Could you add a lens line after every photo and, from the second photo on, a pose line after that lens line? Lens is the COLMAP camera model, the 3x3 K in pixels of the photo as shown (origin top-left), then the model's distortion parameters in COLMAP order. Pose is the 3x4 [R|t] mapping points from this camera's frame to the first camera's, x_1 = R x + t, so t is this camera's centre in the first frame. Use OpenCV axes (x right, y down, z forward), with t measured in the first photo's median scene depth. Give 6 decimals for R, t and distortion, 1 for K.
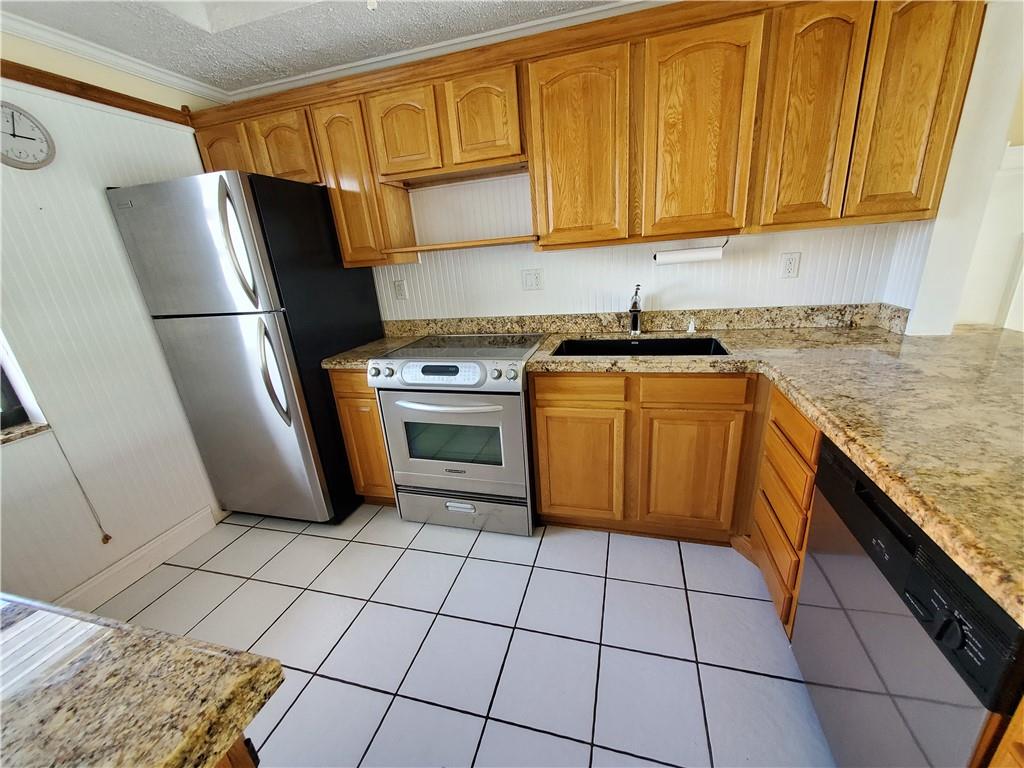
lens RADIAL K [[404.4, 0, 514.8], [0, 404.4, 393.0], [0, 0, 1]] dist [-0.000654, -0.000045]
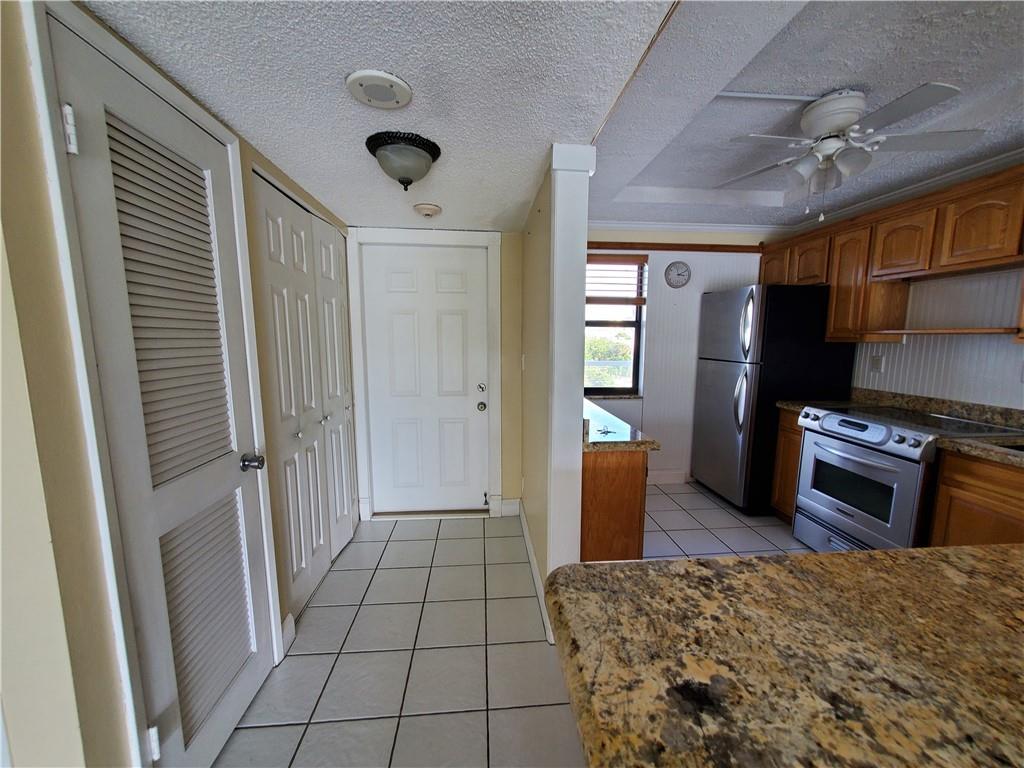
lens RADIAL K [[407.6, 0, 515.6], [0, 407.6, 394.7], [0, 0, 1]] dist [0.000311, 0.000469]
pose [[0.347908, 0.208548, -0.914039, 0.592240], [-0.335474, 0.938084, 0.086344, 0.097935], [0.875453, 0.276597, 0.396329, -0.458643]]
